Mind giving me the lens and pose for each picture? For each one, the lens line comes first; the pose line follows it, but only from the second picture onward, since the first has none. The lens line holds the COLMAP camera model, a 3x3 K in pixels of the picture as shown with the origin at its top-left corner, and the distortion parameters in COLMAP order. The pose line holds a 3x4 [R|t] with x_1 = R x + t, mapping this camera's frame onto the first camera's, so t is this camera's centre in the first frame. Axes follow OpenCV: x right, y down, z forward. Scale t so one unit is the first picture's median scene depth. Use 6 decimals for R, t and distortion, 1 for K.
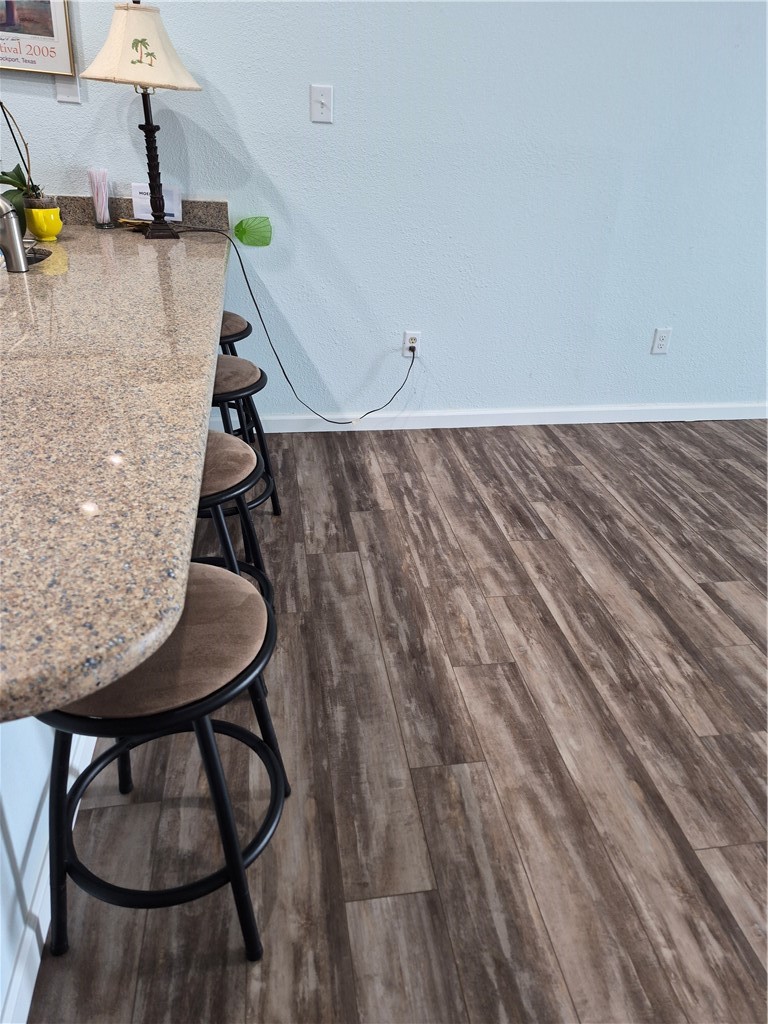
lens RADIAL K [[705.0, 0, 386.8], [0, 705.0, 508.0], [0, 0, 1]] dist [0.069571, -0.057864]
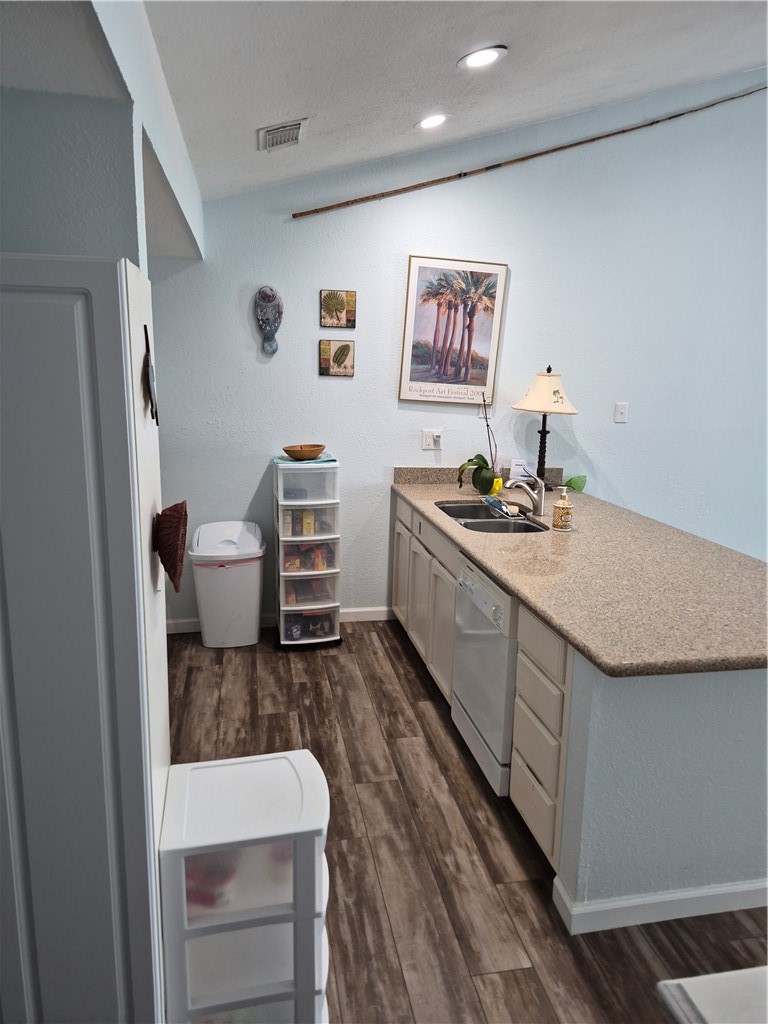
lens RADIAL K [[693.4, 0, 384.0], [0, 693.4, 512.0], [0, 0, 1]] dist [0.120505, -0.120916]
pose [[0.999590, -0.018886, 0.021498, -0.979520], [0.024229, 0.958320, -0.284667, 0.163455], [-0.015225, 0.285071, 0.958385, -0.719572]]
